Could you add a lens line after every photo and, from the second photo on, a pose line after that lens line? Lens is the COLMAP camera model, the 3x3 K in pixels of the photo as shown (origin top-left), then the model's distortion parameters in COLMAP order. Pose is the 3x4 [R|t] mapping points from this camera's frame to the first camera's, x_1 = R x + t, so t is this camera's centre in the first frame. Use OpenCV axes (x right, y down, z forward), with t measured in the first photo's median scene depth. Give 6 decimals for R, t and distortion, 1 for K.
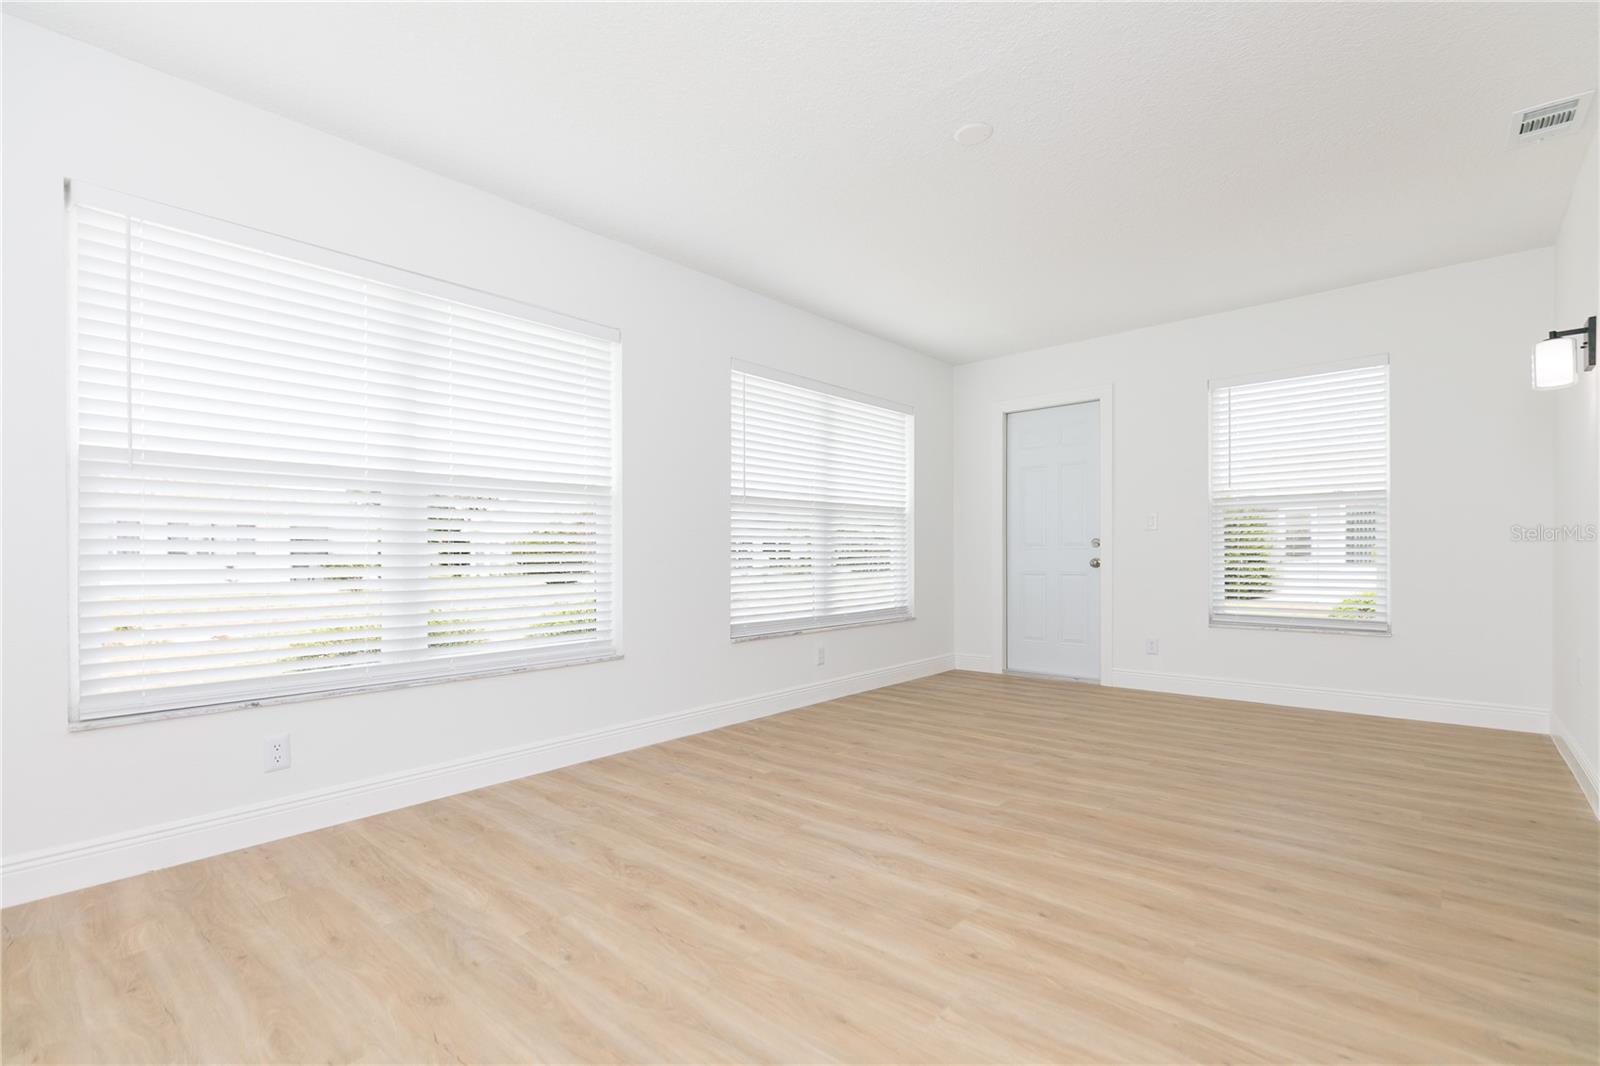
lens RADIAL K [[722.7, 0, 817.5], [0, 722.7, 547.9], [0, 0, 1]] dist [0.004663, 0.000393]
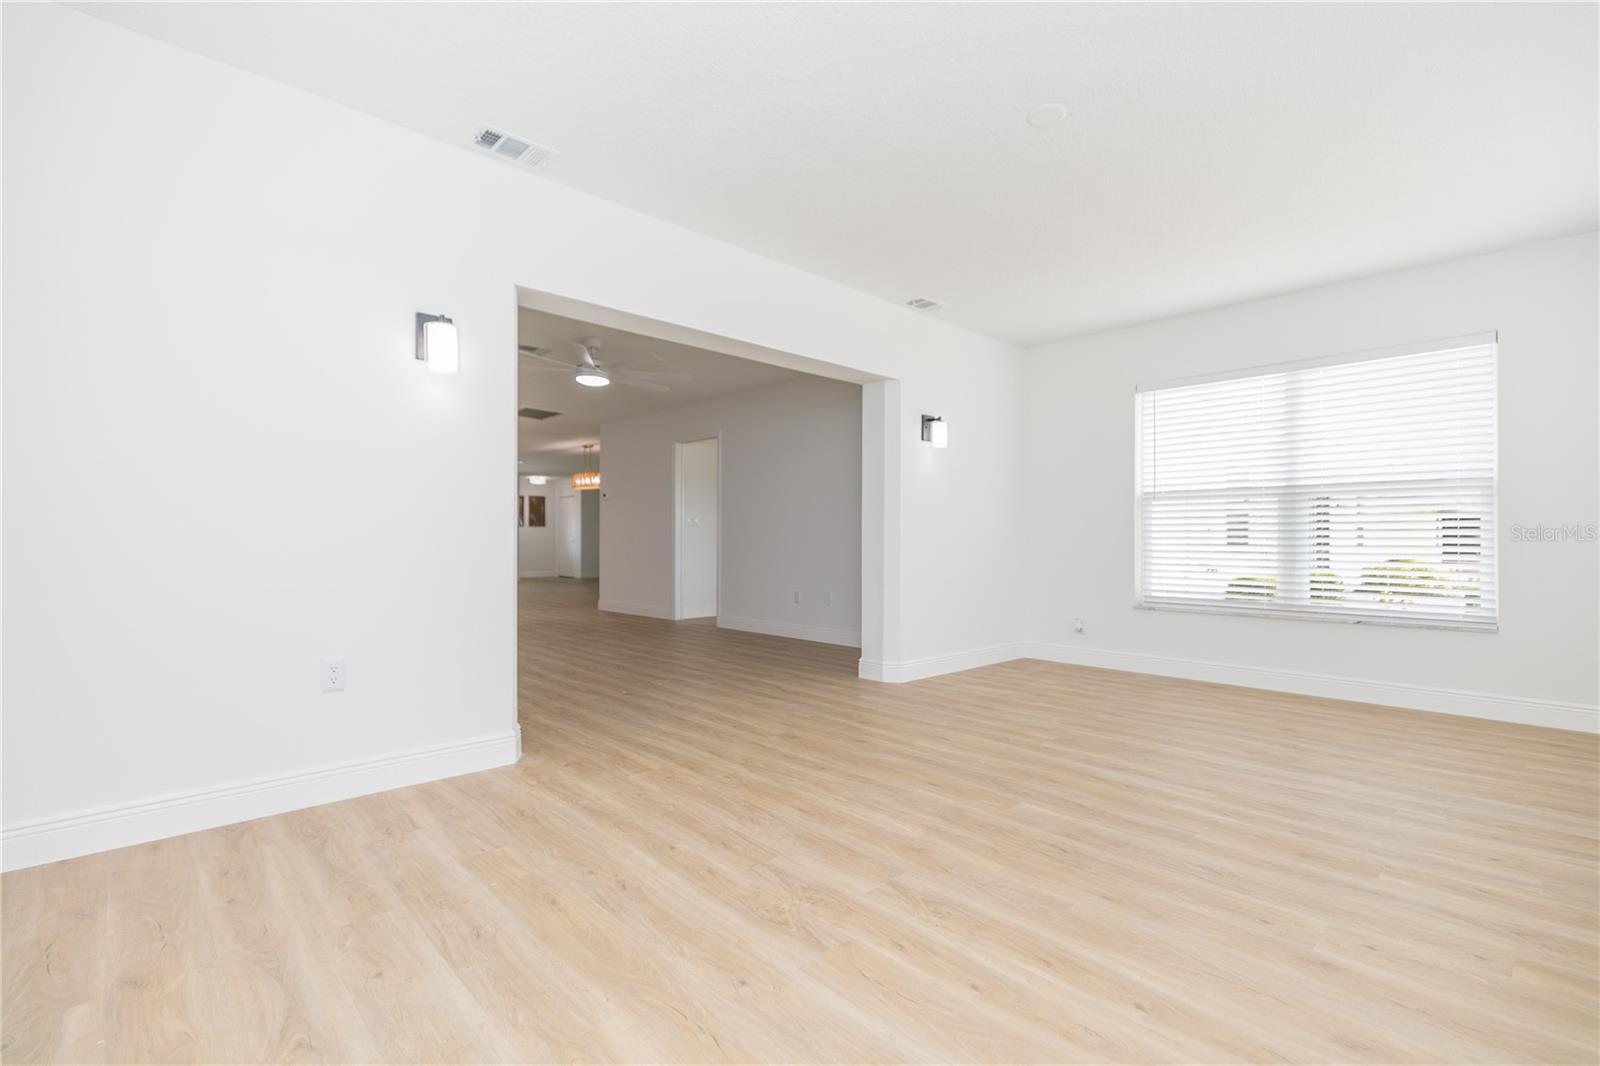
lens RADIAL K [[711.5, 0, 800.0], [0, 711.5, 533.0], [0, 0, 1]] dist [-0.004317, -0.000363]
pose [[-0.993280, 0.007748, 0.115478, 0.366567], [0.005520, 0.999793, -0.019604, 0.014938], [-0.115606, -0.018835, -0.993117, 1.684075]]
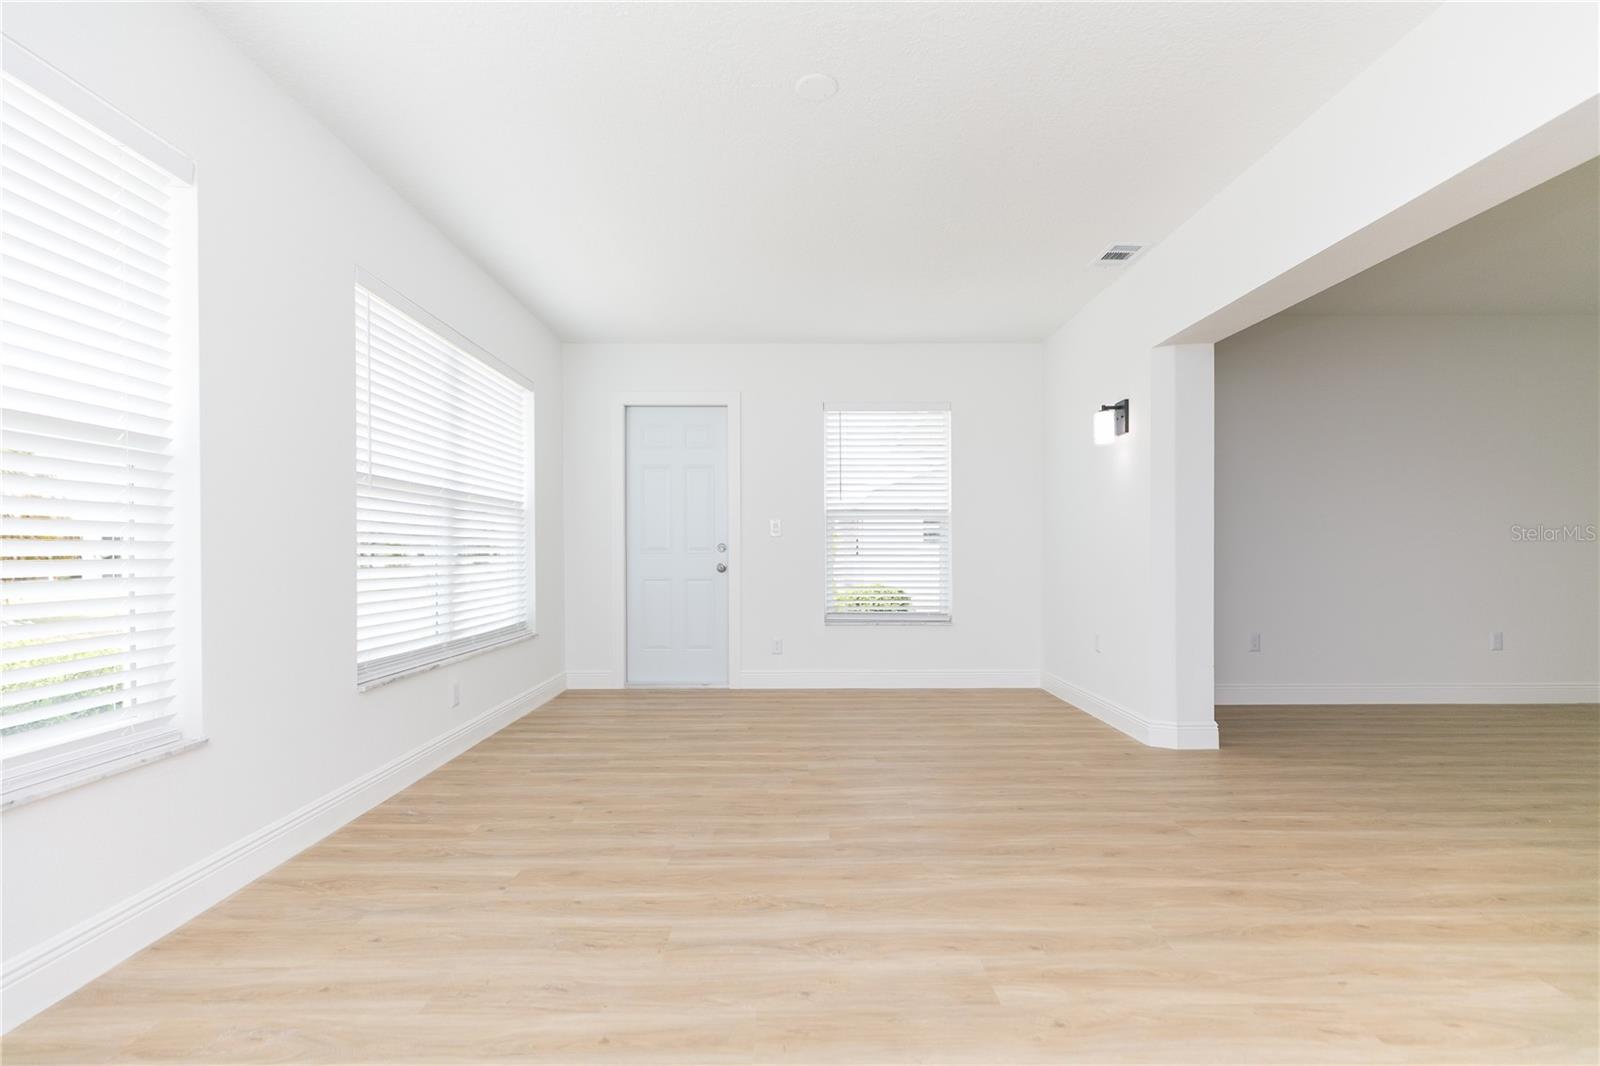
lens RADIAL K [[719.1, 0, 796.8], [0, 719.1, 554.1], [0, 0, 1]] dist [0.003339, -0.000109]
pose [[0.753309, 0.006394, 0.657635, -0.323565], [-0.011047, 0.999935, 0.002932, -0.003634], [-0.657574, -0.009473, 0.753331, 0.298246]]
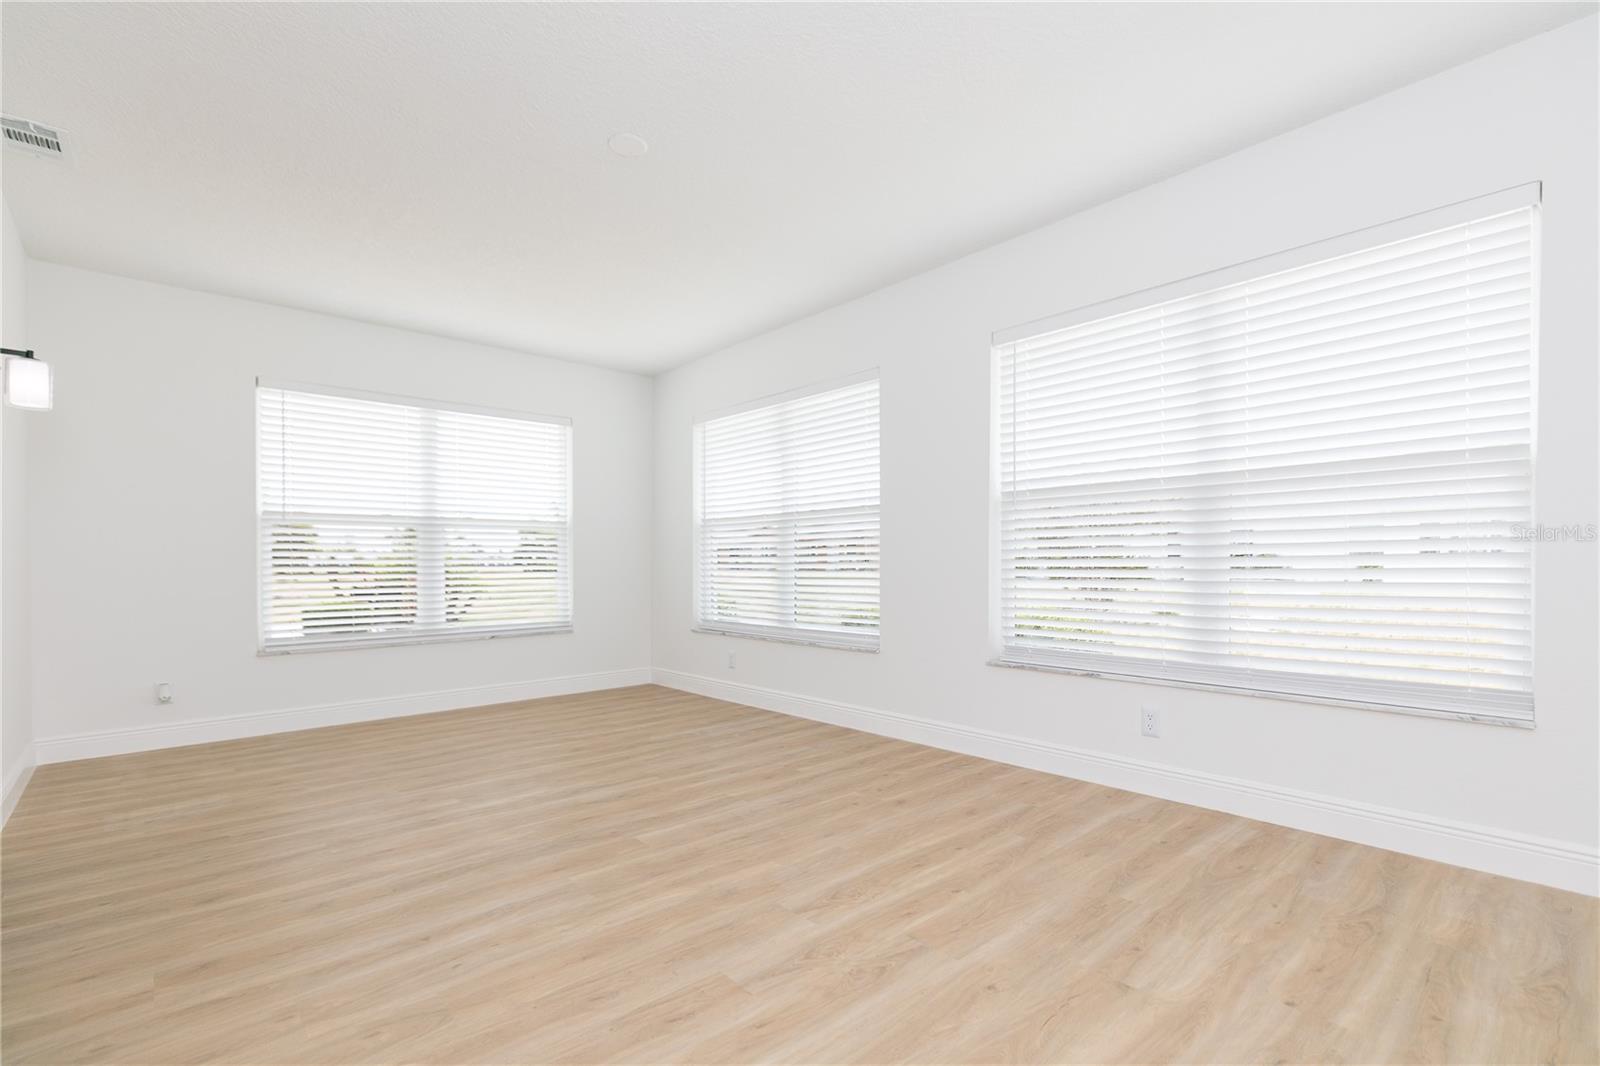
lens RADIAL K [[732.4, 0, 813.4], [0, 732.4, 553.8], [0, 0, 1]] dist [0.001422, -0.000270]
pose [[-0.122524, -0.003100, -0.992461, 0.993255], [0.018249, 0.999819, -0.005376, -0.000850], [0.992298, -0.018770, -0.122445, 1.154596]]
